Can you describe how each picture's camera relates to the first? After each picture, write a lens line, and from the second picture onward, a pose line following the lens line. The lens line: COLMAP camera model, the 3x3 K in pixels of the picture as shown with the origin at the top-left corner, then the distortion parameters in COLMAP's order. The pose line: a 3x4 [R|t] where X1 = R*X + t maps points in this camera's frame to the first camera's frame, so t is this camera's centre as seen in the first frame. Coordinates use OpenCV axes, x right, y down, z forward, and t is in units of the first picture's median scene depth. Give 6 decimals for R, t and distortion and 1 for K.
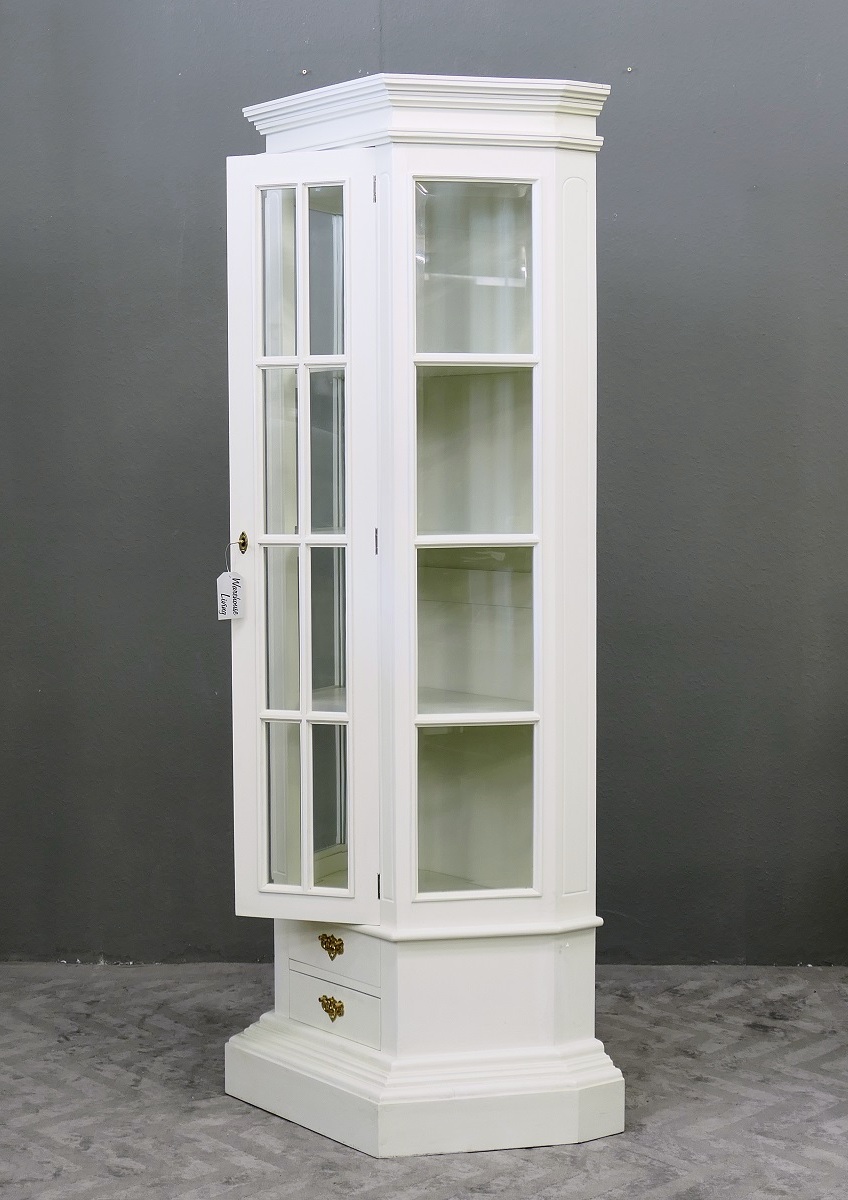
lens RADIAL K [[2125.4, 0, 413.9], [0, 2125.4, 598.1], [0, 0, 1]] dist [-0.043976, 0.000000]
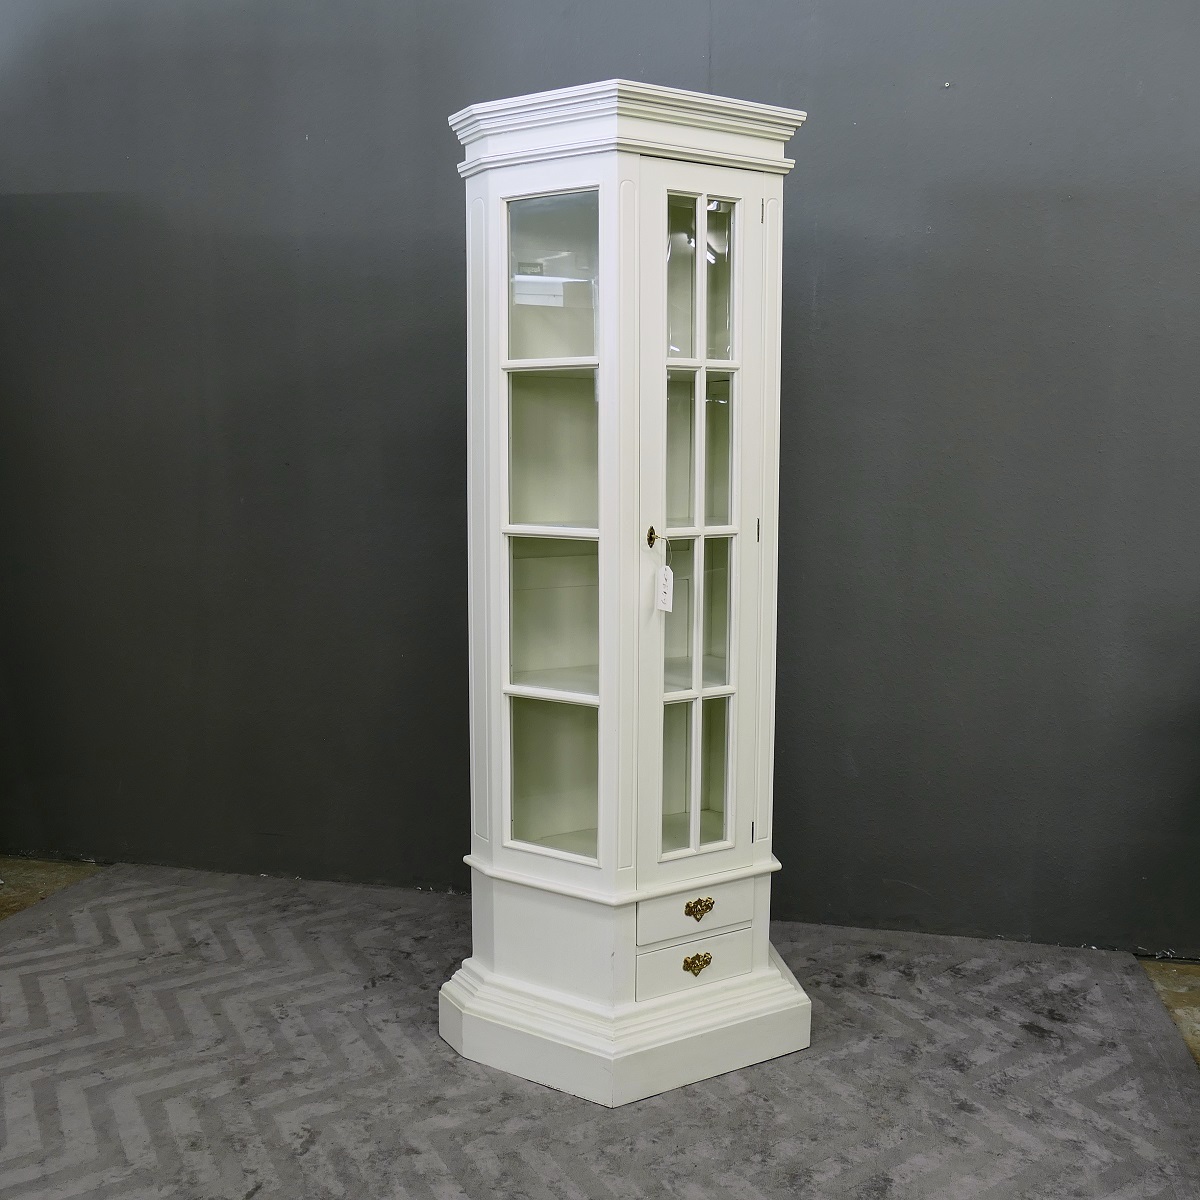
lens RADIAL K [[1287.2, 0, 605.1], [0, 1287.2, 594.1], [0, 0, 1]] dist [-0.027019, 0.000000]
pose [[0.980430, 0.035210, -0.193696, 0.071628], [-0.028494, 0.998896, 0.037349, -0.020555], [0.194797, -0.031098, 0.980350, 0.365556]]
